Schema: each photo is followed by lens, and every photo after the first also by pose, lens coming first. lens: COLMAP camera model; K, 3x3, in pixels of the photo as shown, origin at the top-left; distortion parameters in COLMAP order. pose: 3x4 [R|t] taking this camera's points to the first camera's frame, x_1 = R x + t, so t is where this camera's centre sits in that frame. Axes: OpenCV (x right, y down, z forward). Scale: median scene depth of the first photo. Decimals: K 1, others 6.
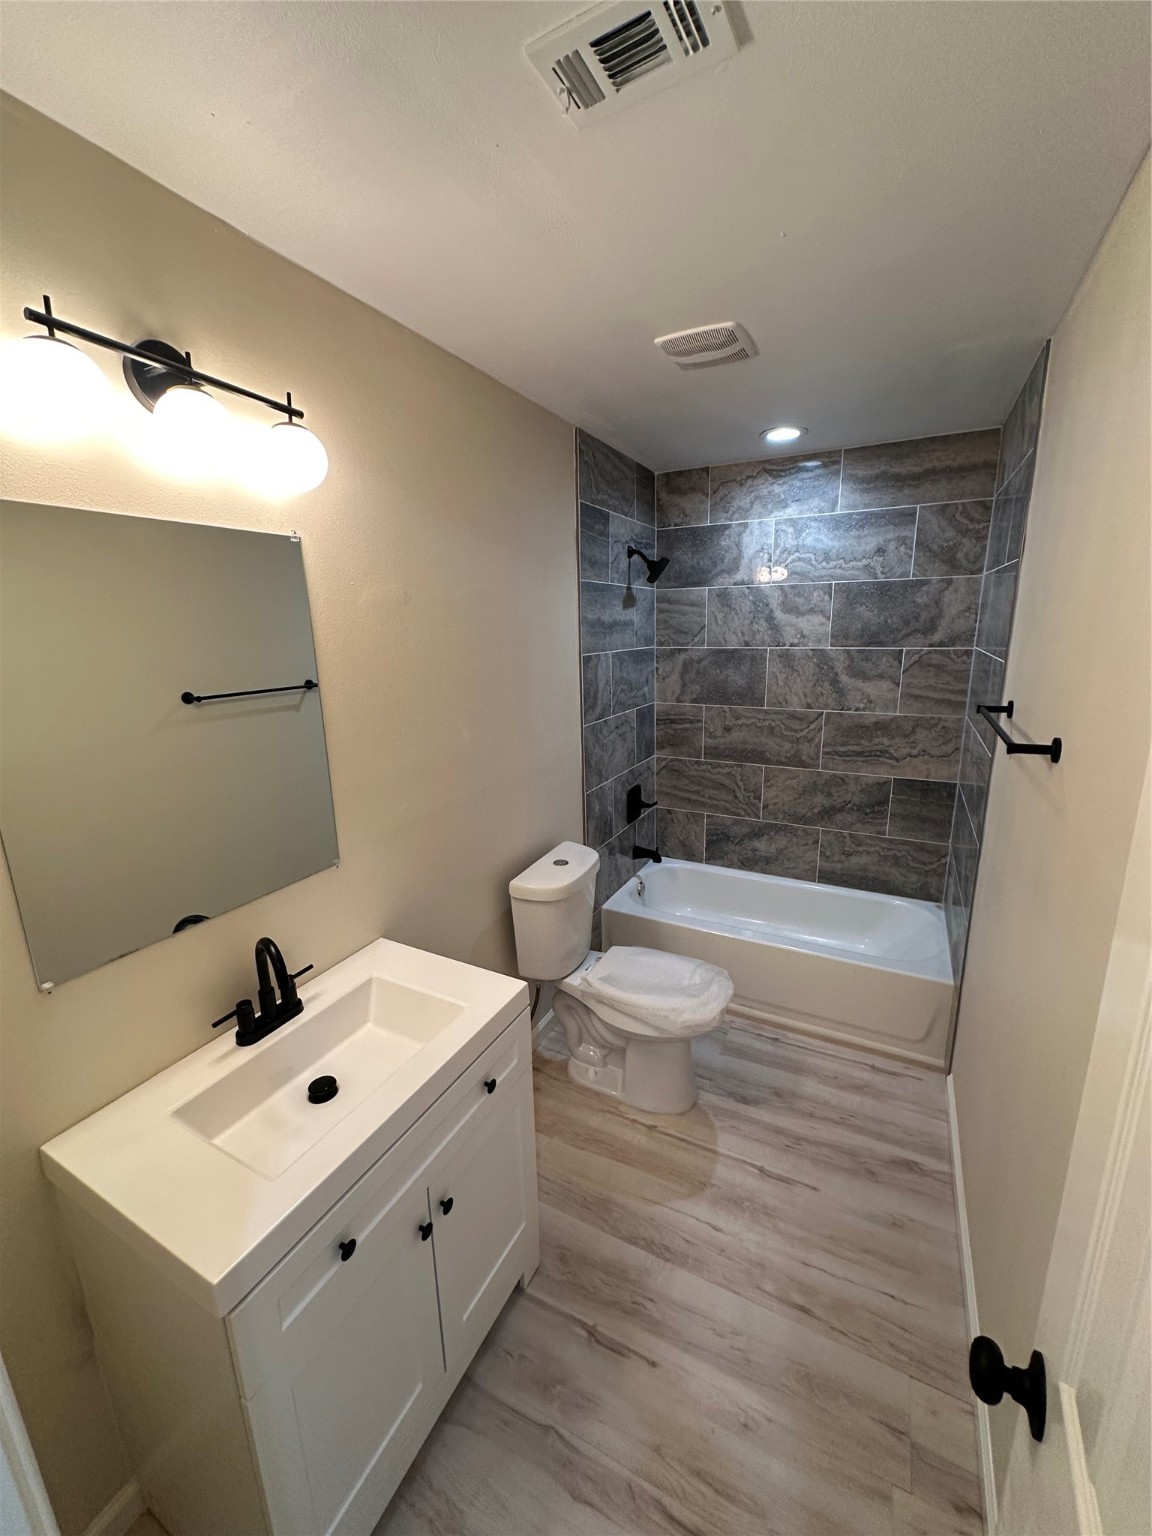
lens RADIAL K [[613.4, 0, 576.0], [0, 613.4, 768.0], [0, 0, 1]] dist [-0.002680, 0.000366]
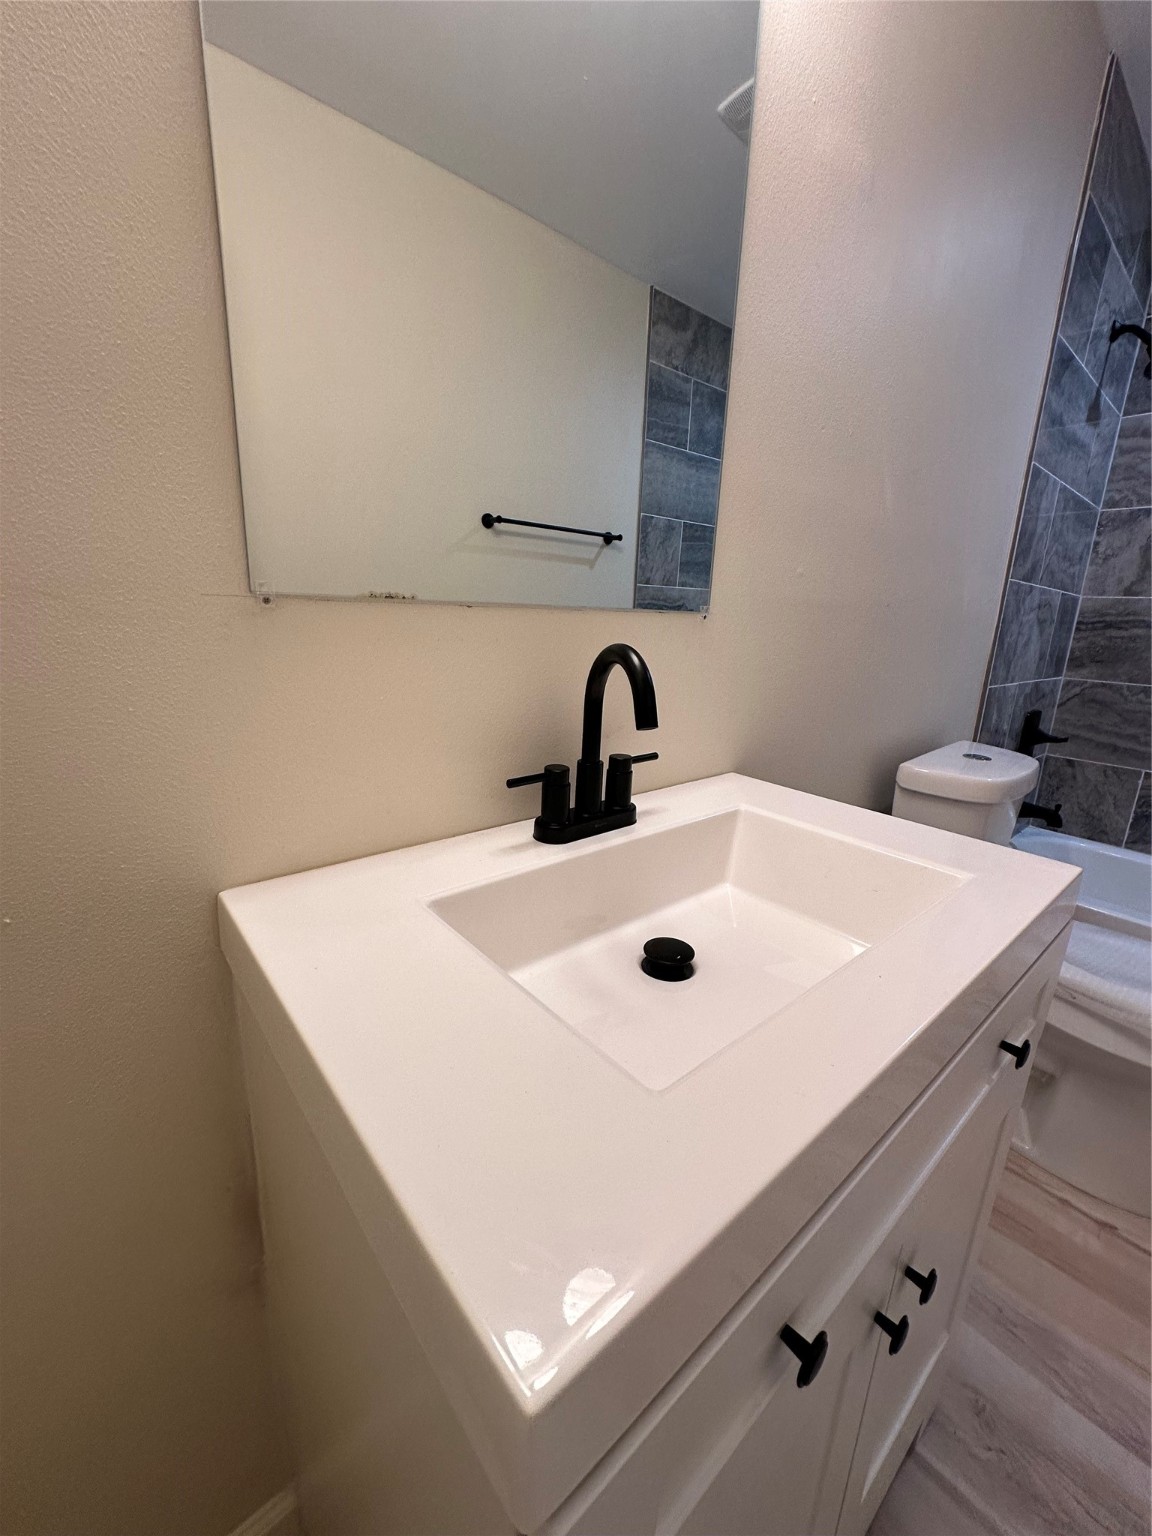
lens RADIAL K [[613.4, 0, 576.0], [0, 613.4, 768.0], [0, 0, 1]] dist [-0.002680, 0.000366]
pose [[0.926111, 0.147026, -0.347421, -0.234701], [-0.142774, 0.989027, 0.037958, 0.253682], [0.349189, 0.014449, 0.936941, 0.342811]]
